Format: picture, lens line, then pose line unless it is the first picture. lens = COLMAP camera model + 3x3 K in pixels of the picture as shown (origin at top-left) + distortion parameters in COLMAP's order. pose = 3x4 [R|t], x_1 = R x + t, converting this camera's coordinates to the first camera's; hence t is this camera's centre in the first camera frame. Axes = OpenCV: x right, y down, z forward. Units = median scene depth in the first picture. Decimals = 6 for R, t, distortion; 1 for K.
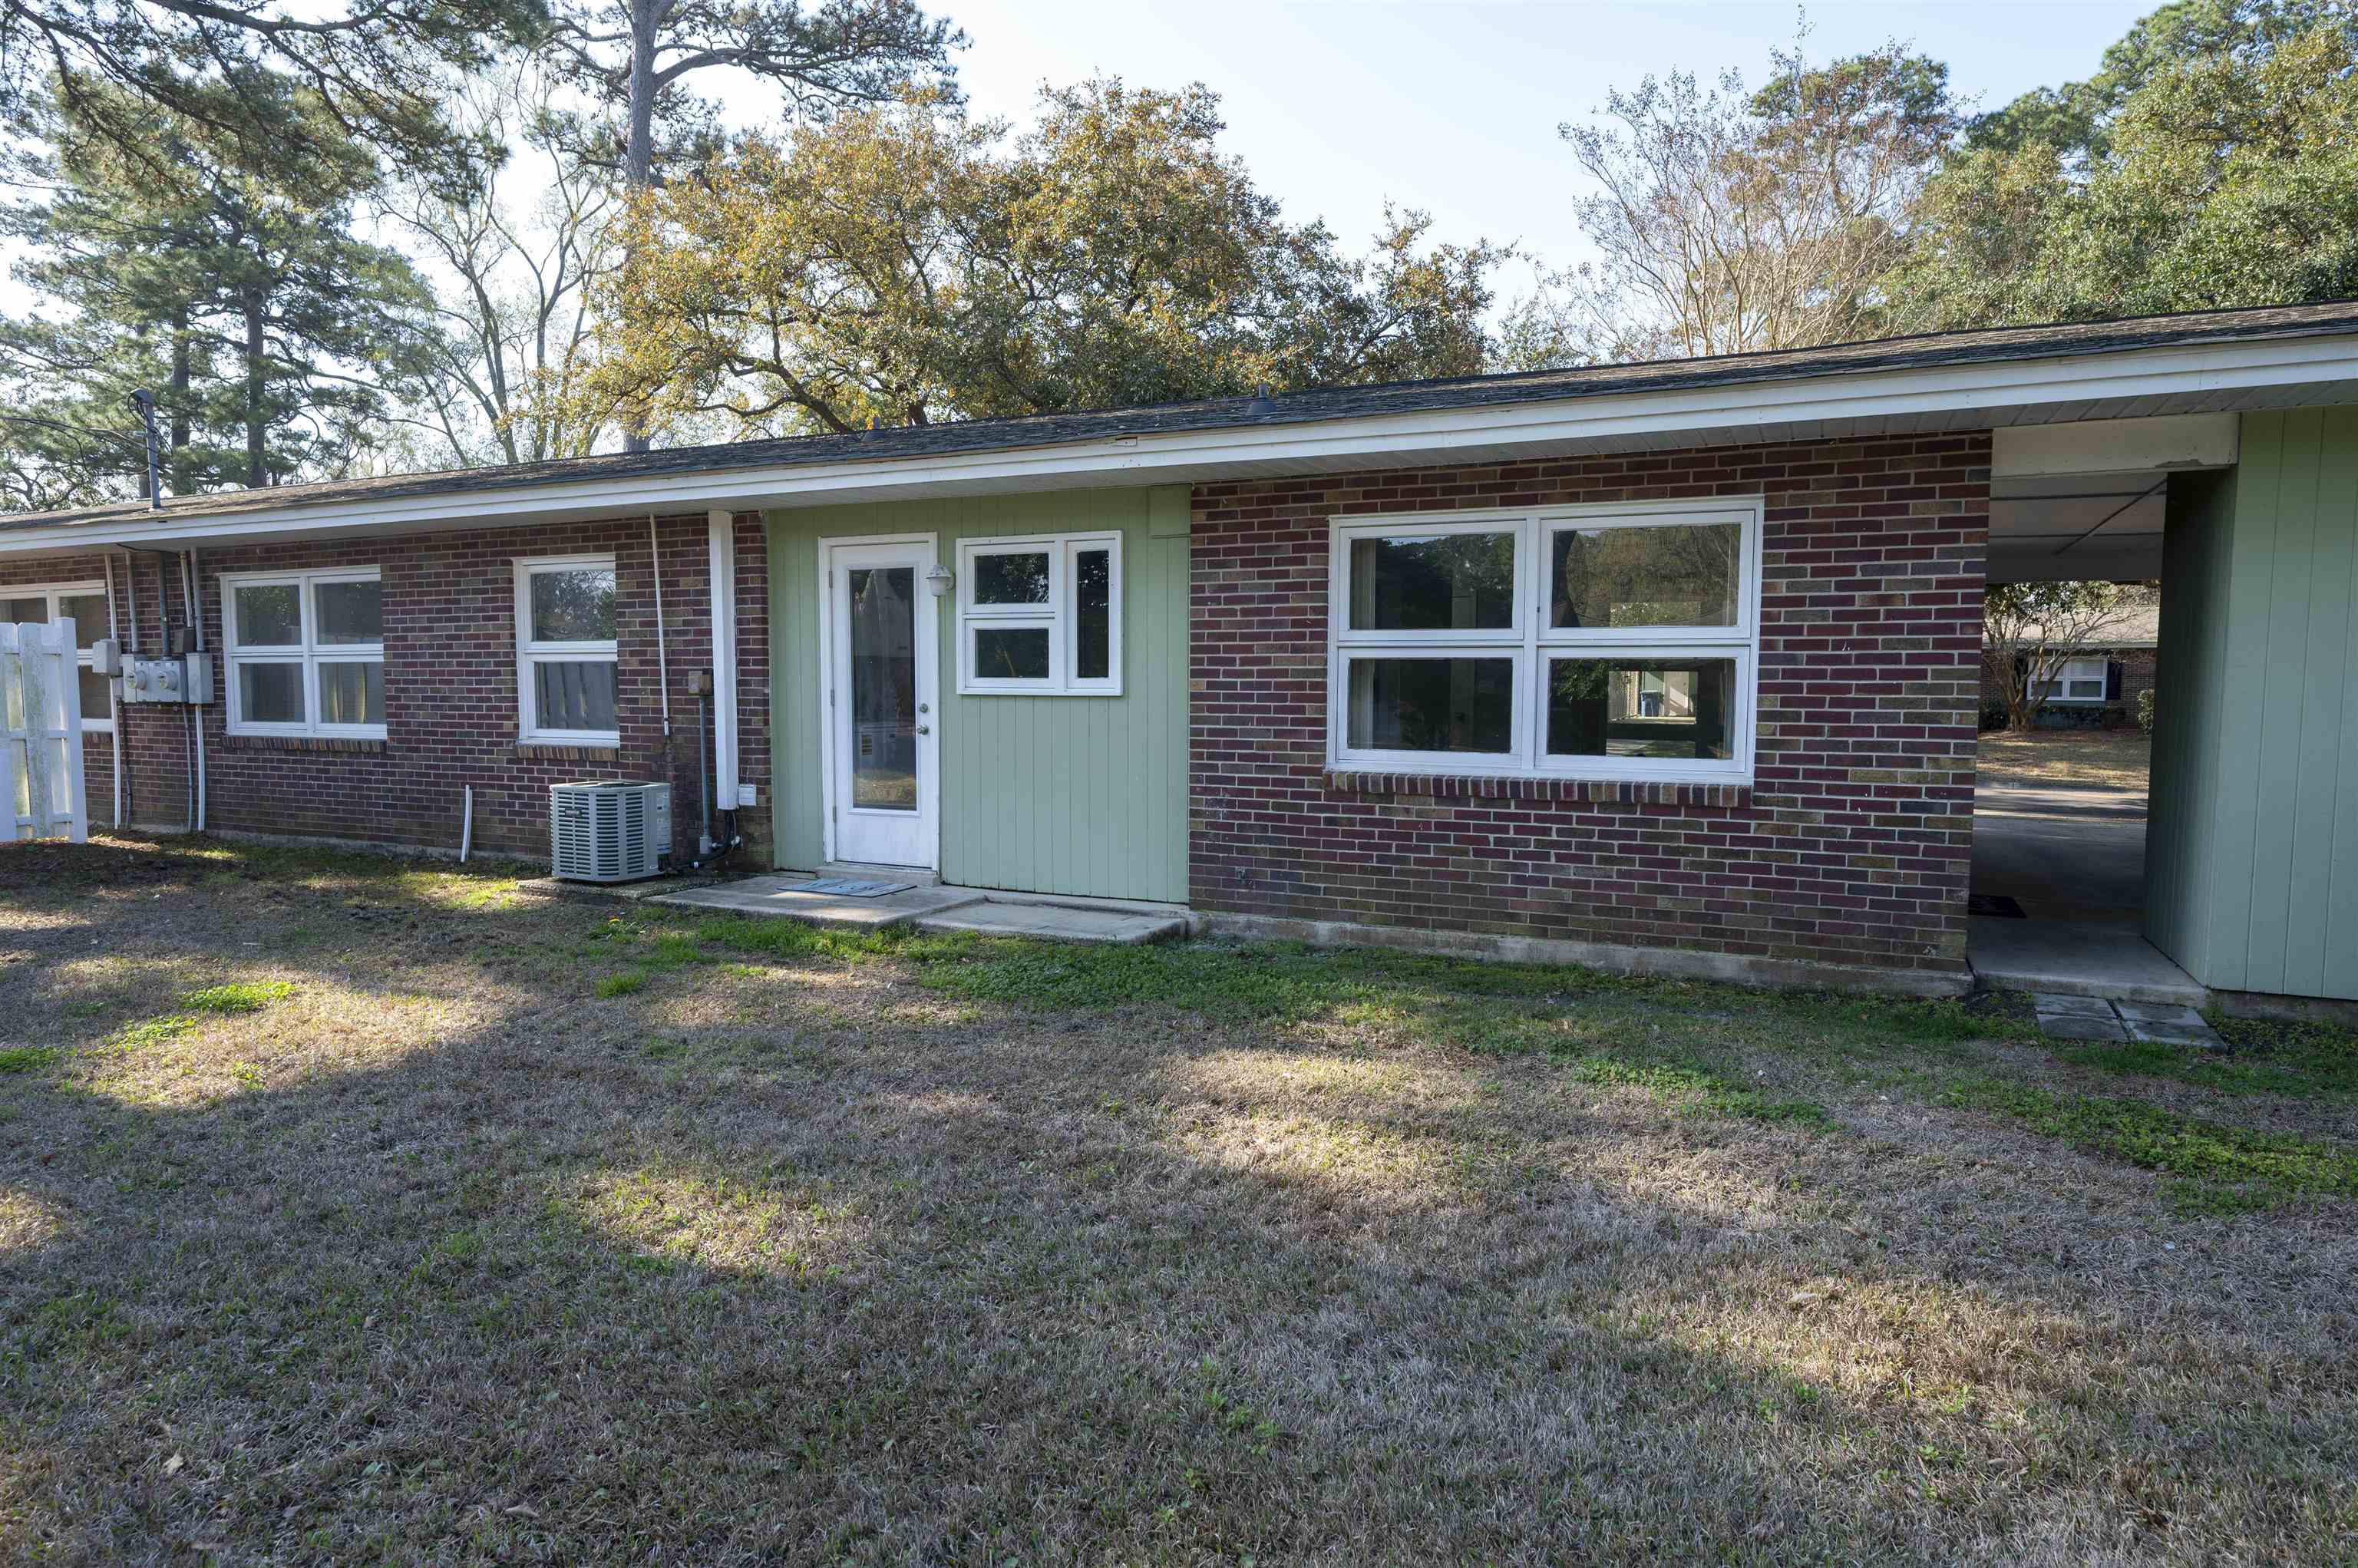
lens RADIAL K [[1334.4, 0, 1181.5], [0, 1334.4, 798.3], [0, 0, 1]] dist [-0.002492, -0.000146]
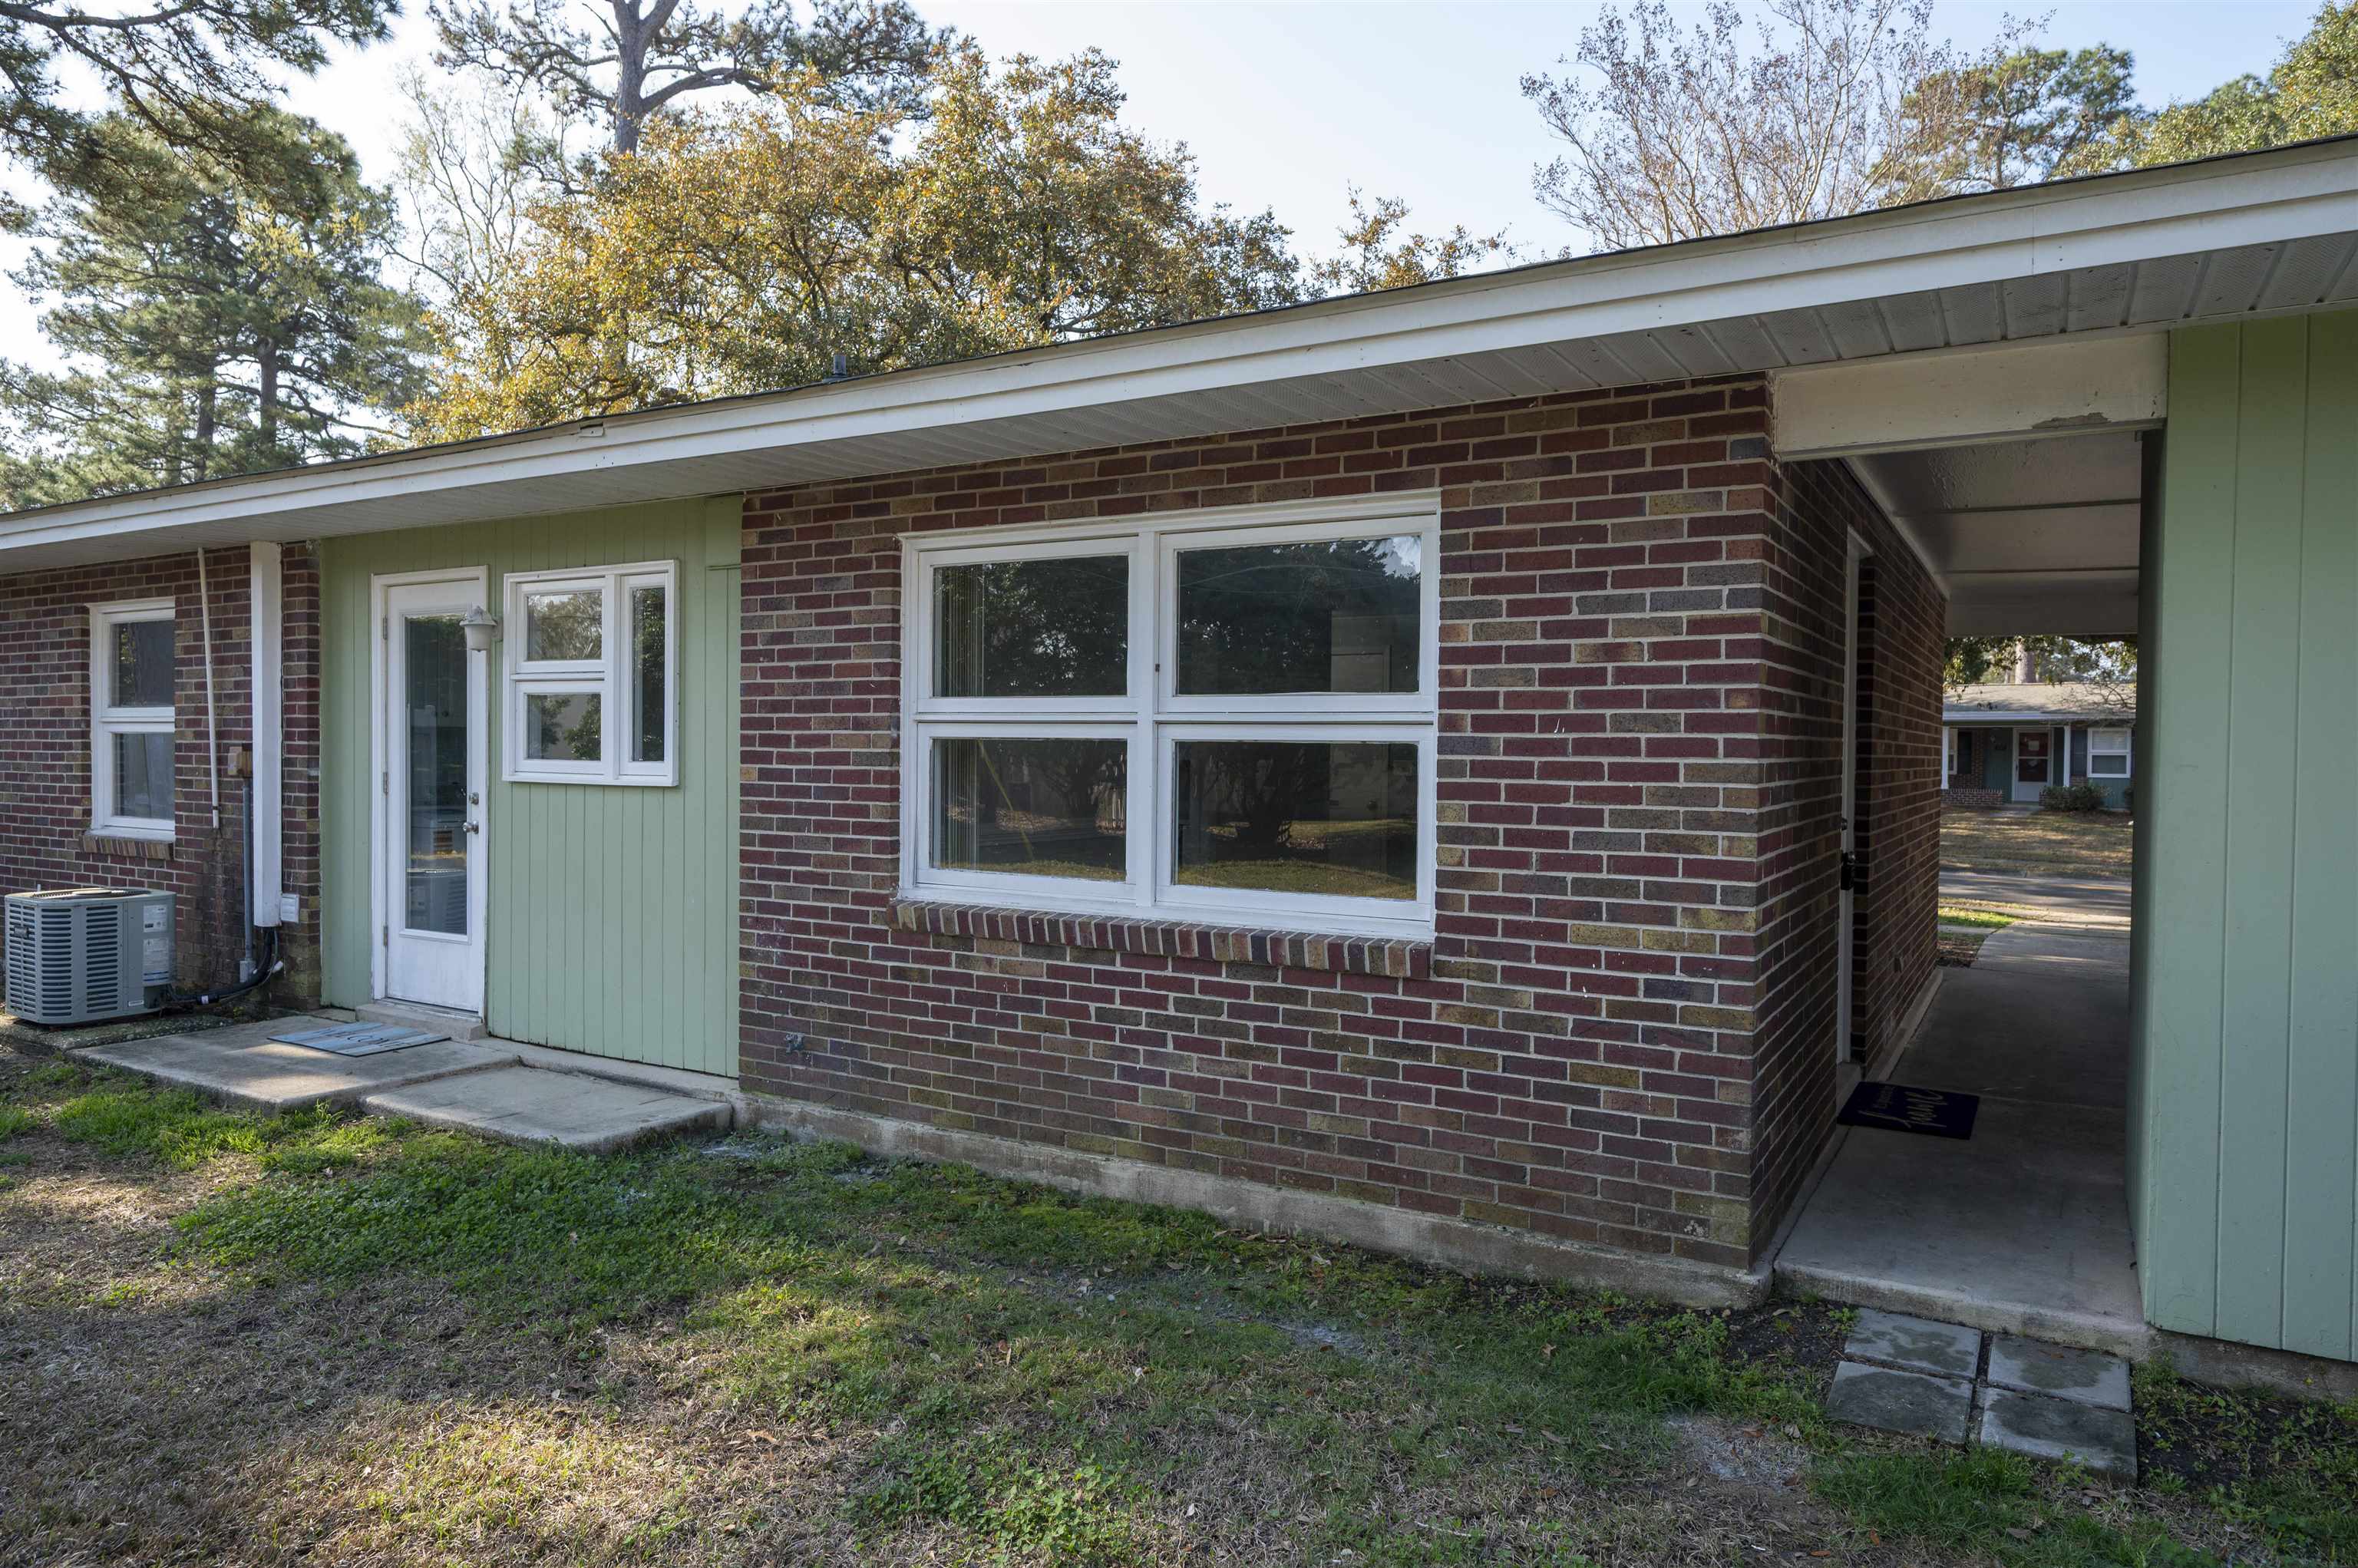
lens RADIAL K [[1449.0, 0, 1176.9], [0, 1449.0, 791.6], [0, 0, 1]] dist [-0.000958, -0.001411]
pose [[0.996368, 0.007990, -0.084777, 0.307866], [-0.012824, 0.998313, -0.056622, -0.034831], [0.084182, 0.057504, 0.994790, 0.254651]]
